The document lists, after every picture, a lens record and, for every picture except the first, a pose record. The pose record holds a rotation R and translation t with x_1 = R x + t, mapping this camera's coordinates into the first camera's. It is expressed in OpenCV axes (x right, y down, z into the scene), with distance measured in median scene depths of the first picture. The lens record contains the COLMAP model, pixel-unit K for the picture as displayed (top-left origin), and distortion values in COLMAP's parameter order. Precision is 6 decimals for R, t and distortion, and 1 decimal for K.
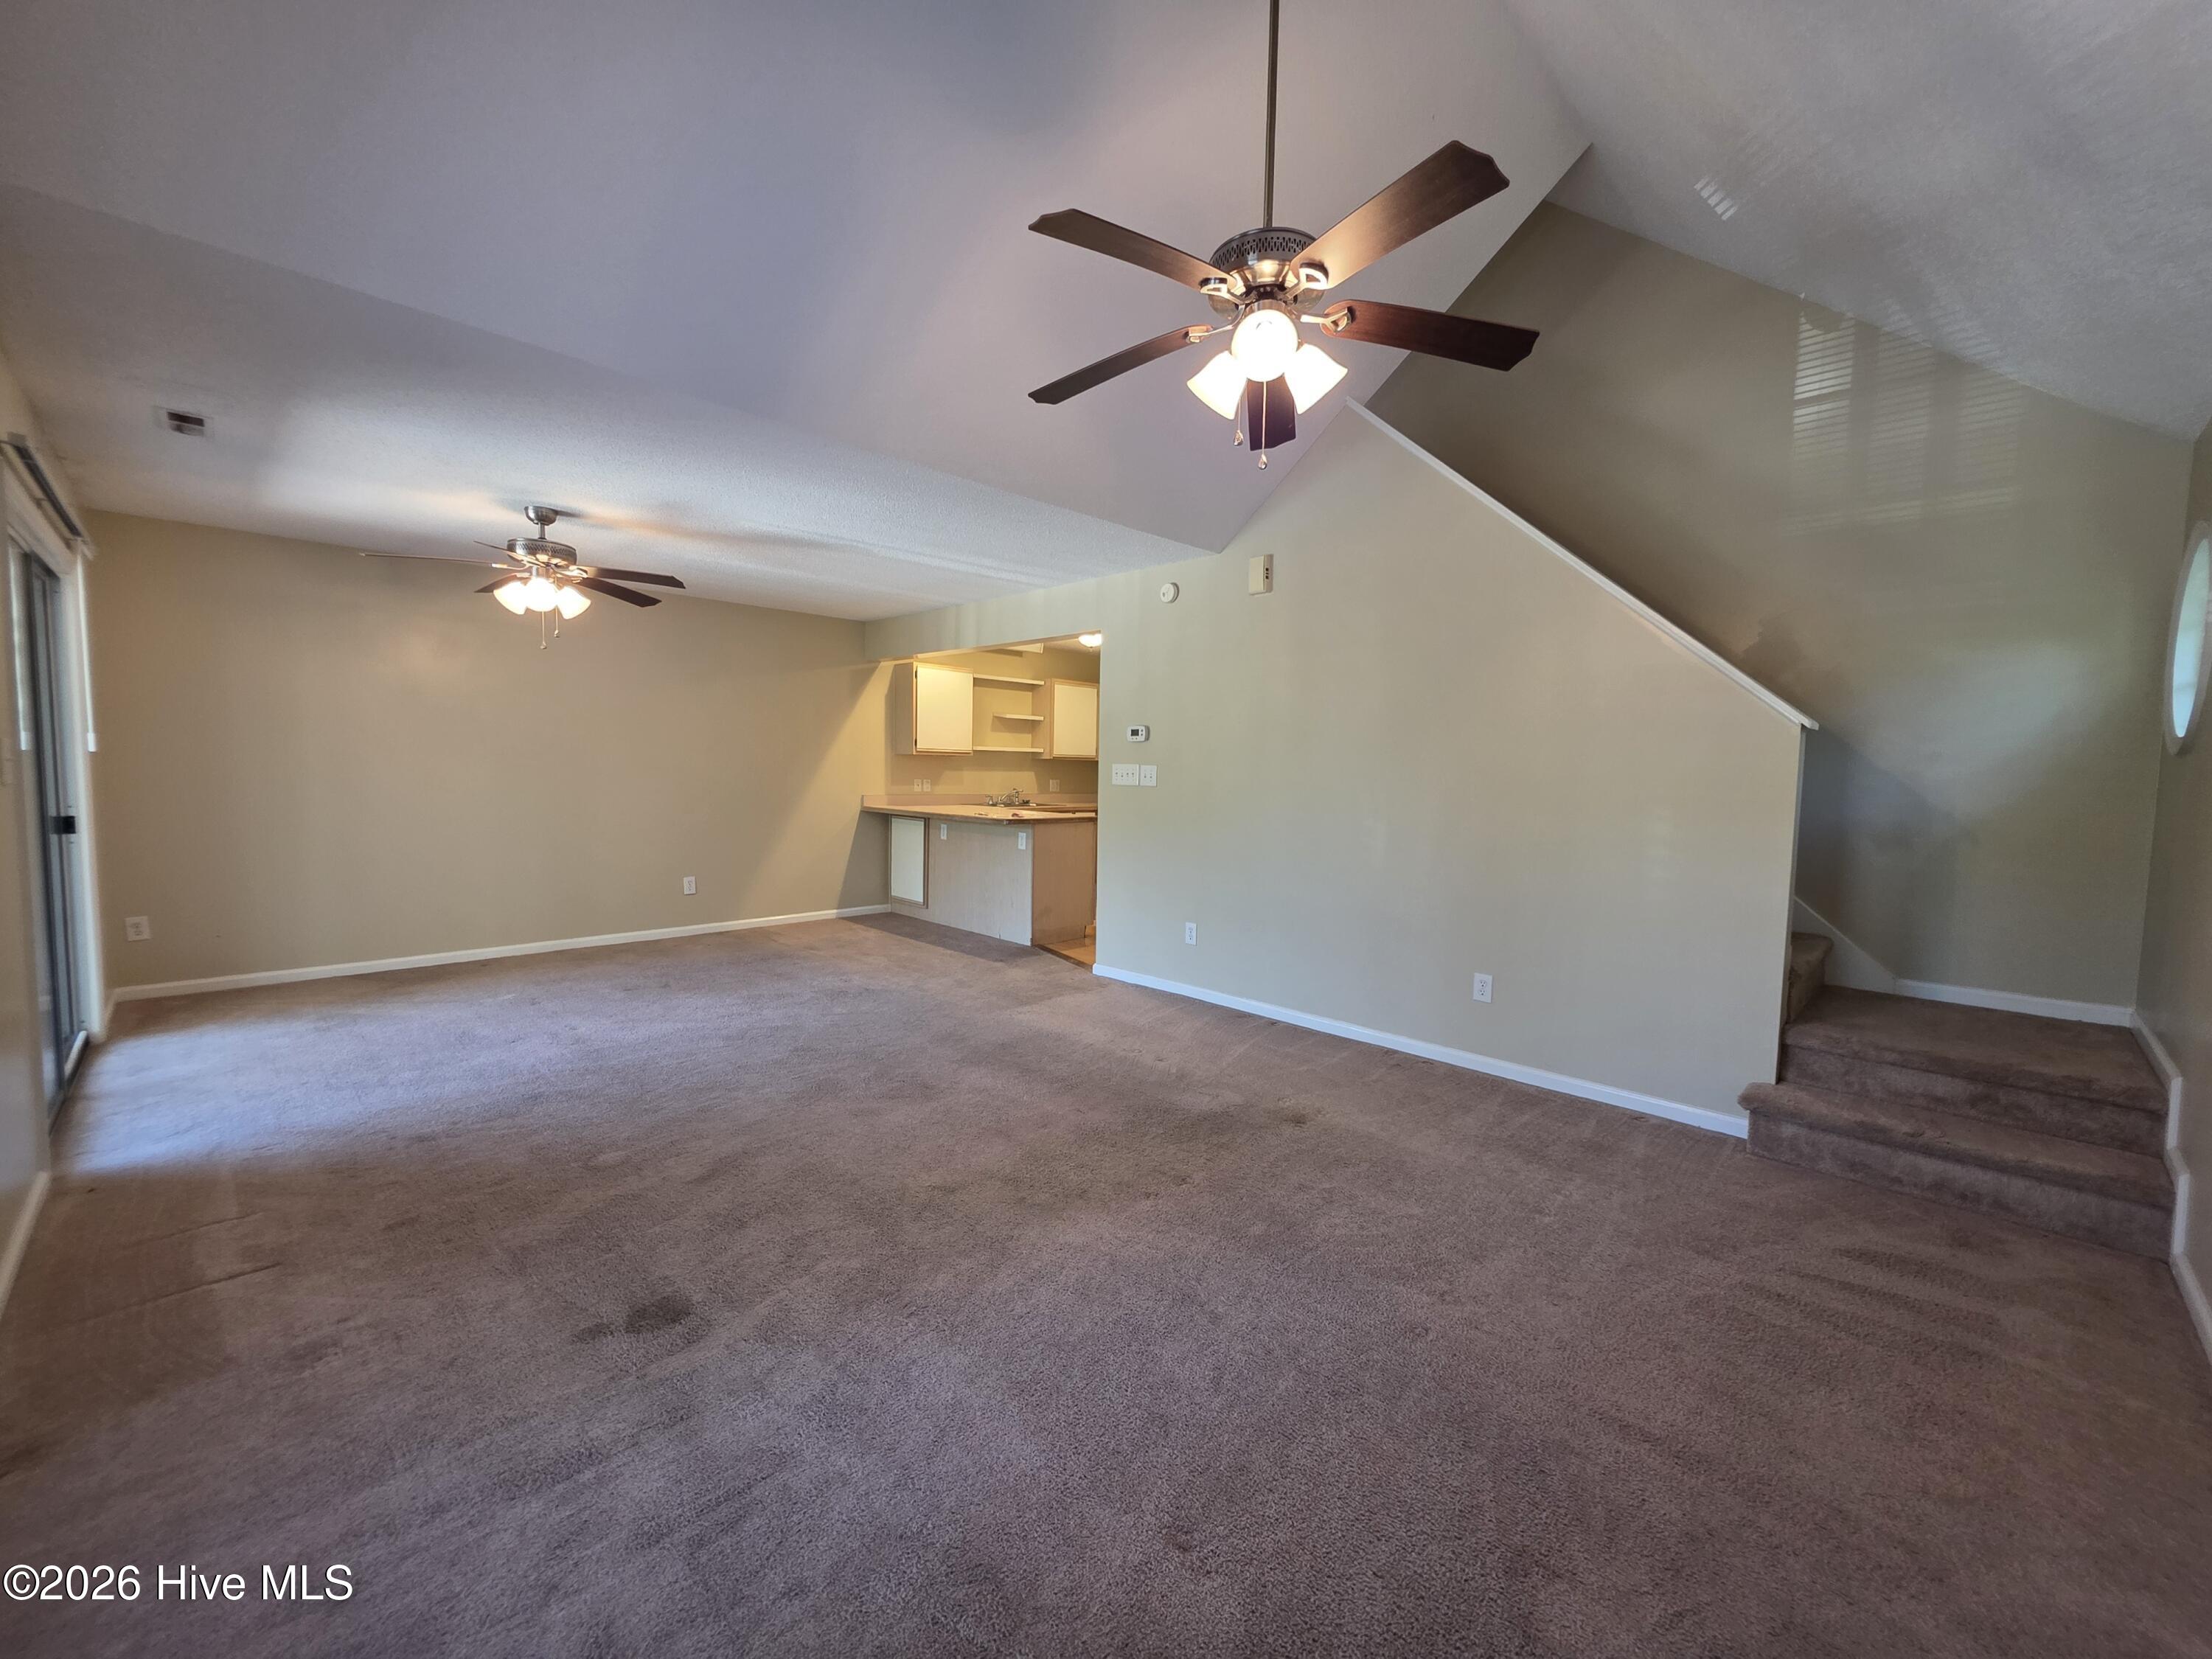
lens RADIAL K [[887.8, 0, 1125.0], [0, 887.8, 823.2], [0, 0, 1]] dist [-0.001919, 0.000897]
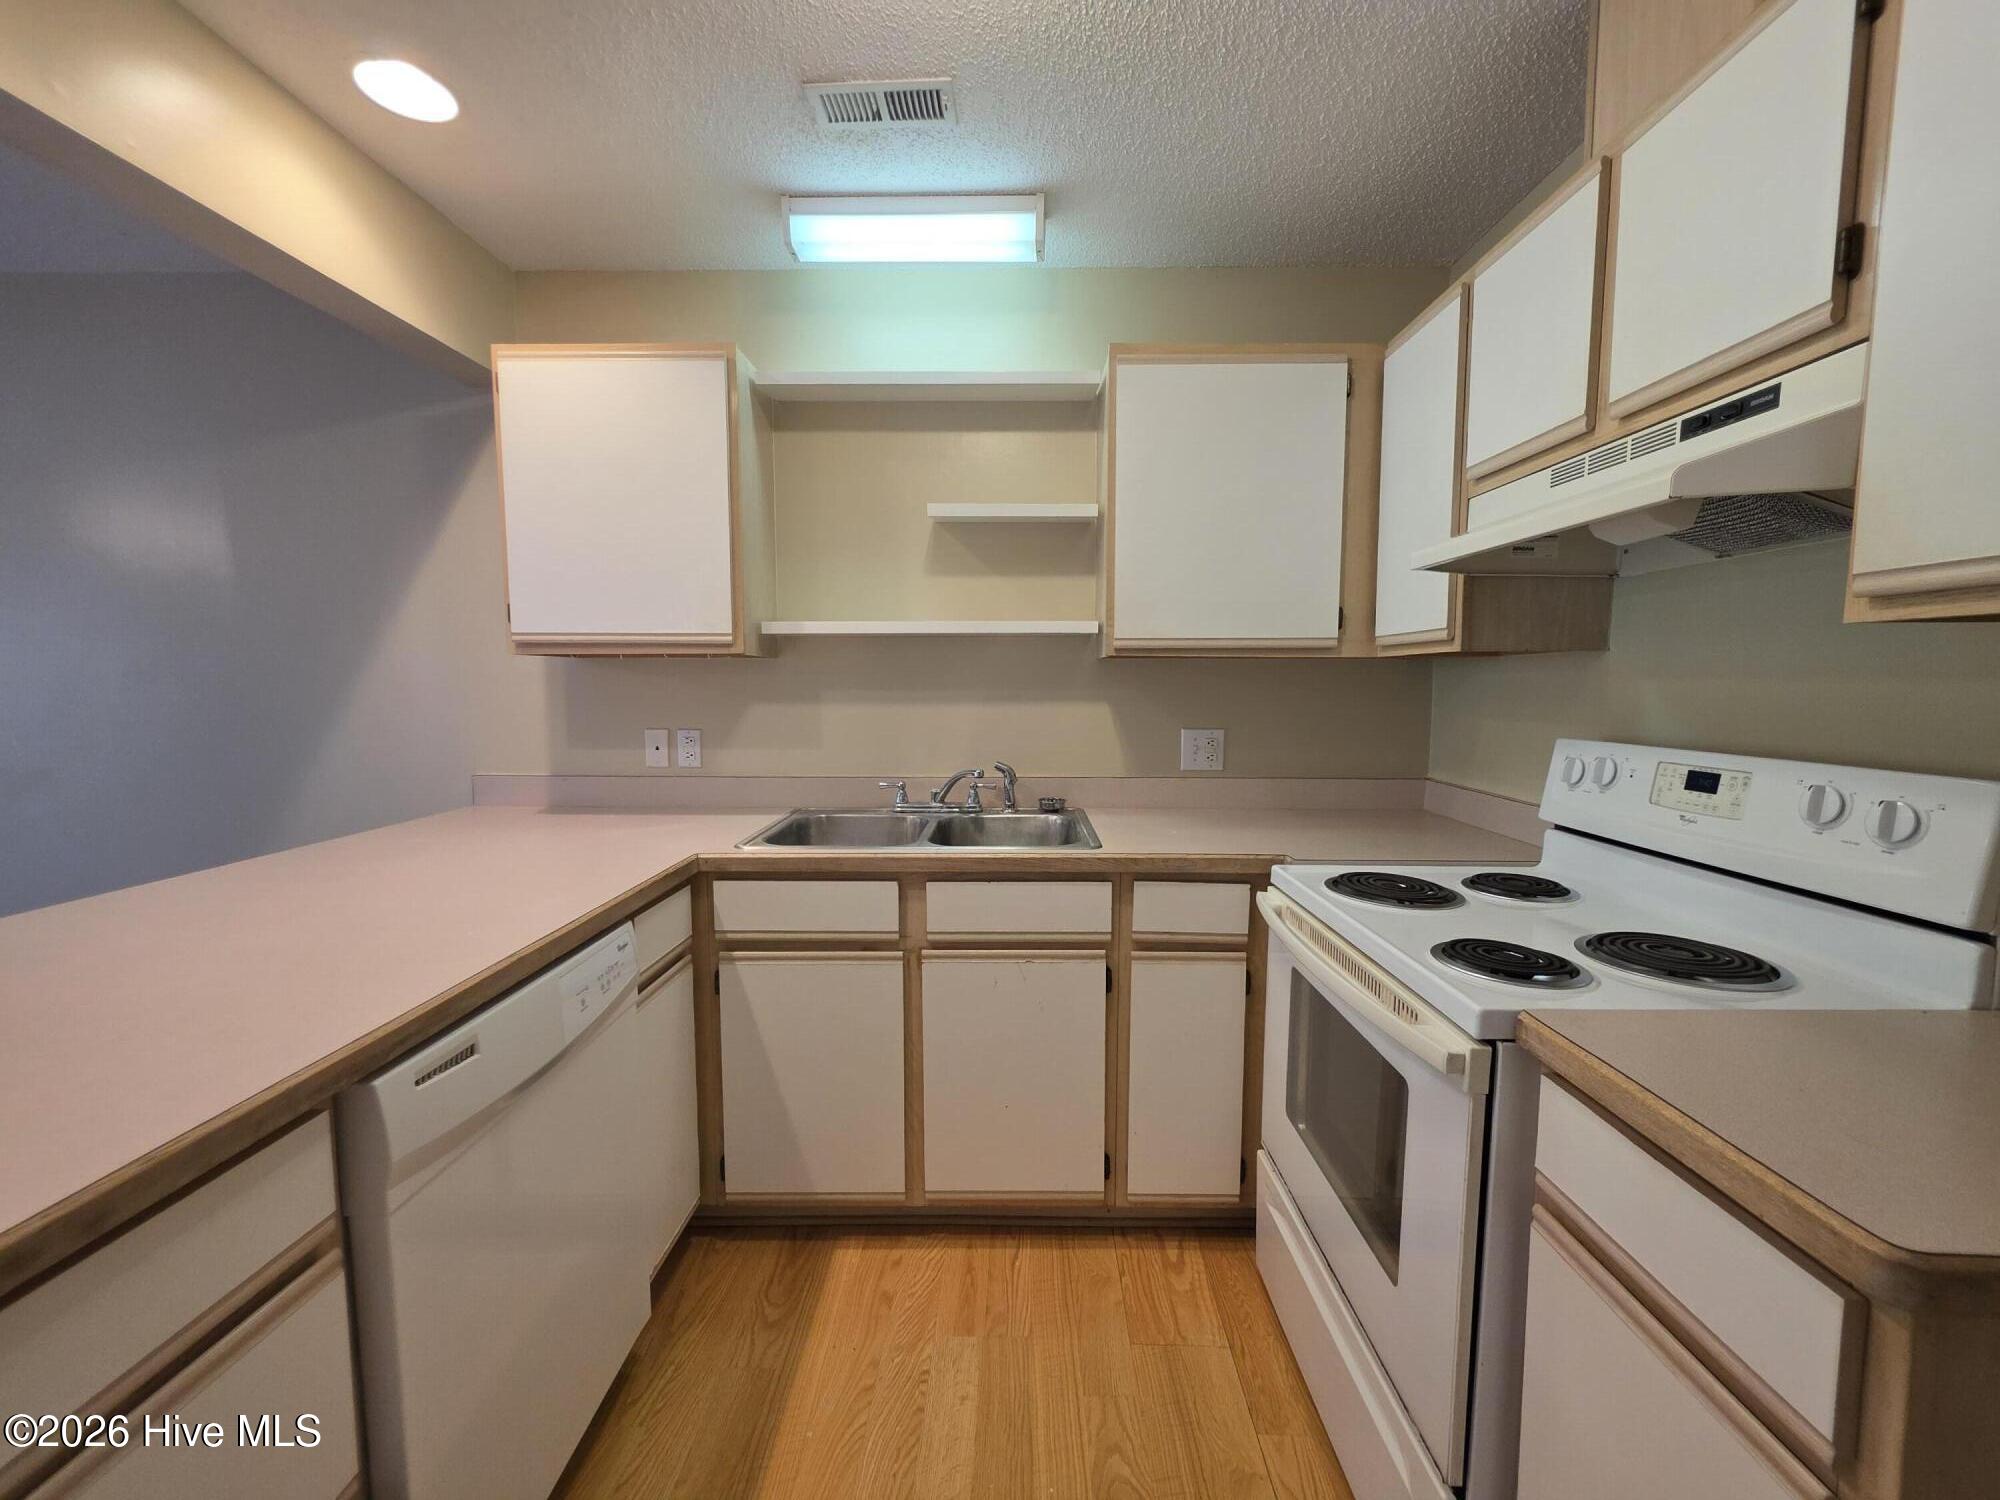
lens RADIAL K [[802.7, 0, 1006.6], [0, 802.7, 750.1], [0, 0, 1]] dist [-0.001919, 0.000897]
pose [[0.687422, 0.043430, -0.724958, 0.079763], [-0.033946, 0.999041, 0.027661, -0.057710], [0.725464, 0.005595, 0.688237, 0.937144]]
